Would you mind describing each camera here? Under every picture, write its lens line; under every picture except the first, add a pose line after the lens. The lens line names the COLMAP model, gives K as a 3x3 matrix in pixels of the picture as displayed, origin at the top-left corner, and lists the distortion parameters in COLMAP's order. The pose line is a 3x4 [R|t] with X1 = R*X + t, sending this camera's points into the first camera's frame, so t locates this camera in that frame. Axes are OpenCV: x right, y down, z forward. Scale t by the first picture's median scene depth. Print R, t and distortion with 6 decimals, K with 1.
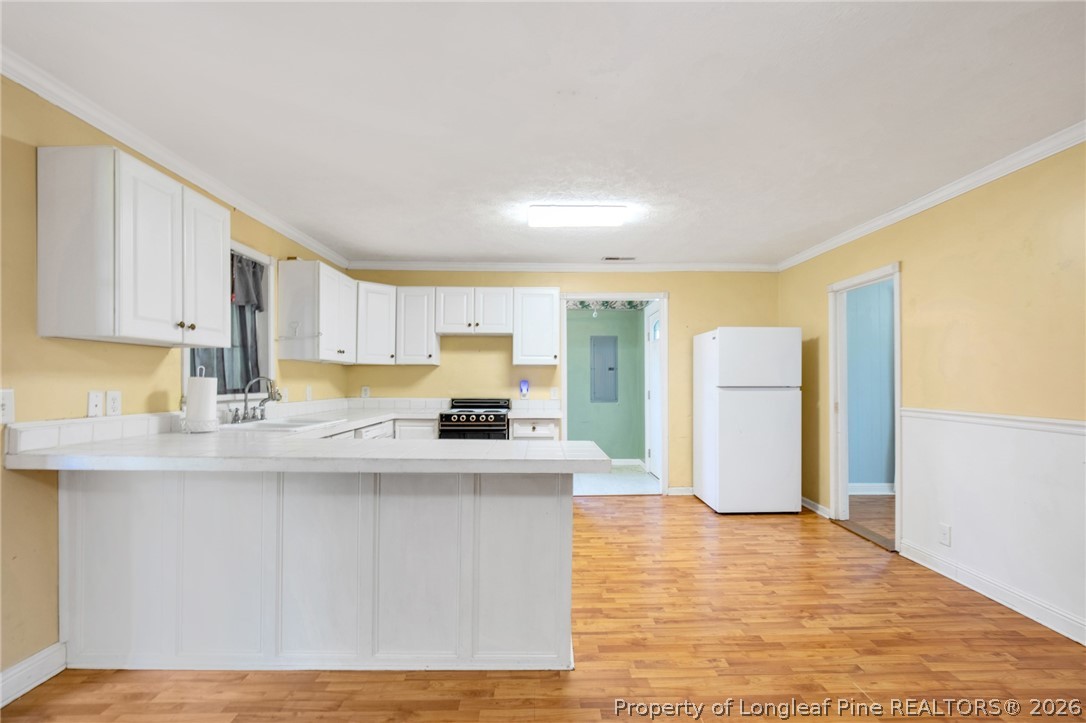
lens RADIAL K [[505.8, 0, 556.5], [0, 505.8, 381.0], [0, 0, 1]] dist [-0.015903, -0.000100]
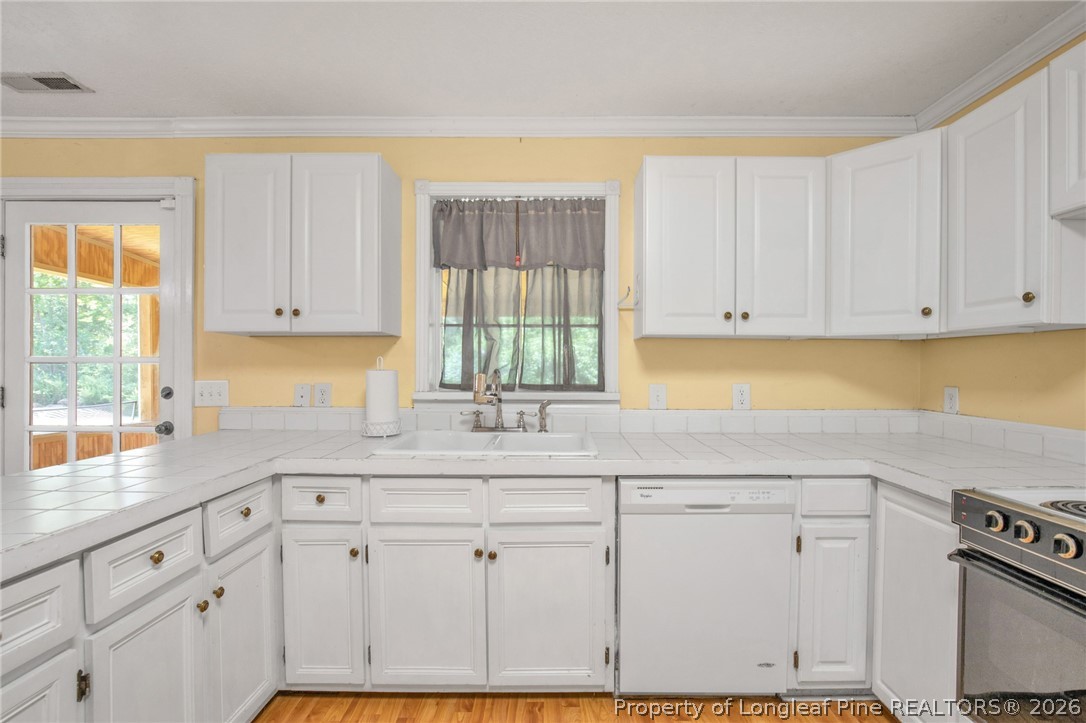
lens RADIAL K [[505.8, 0, 597.8], [0, 505.8, 364.4], [0, 0, 1]] dist [-0.015903, -0.000100]
pose [[-0.030072, -0.002057, -0.999546, 0.065998], [-0.001267, 0.999997, -0.002020, -0.008197], [0.999547, 0.001205, -0.030075, 0.798536]]
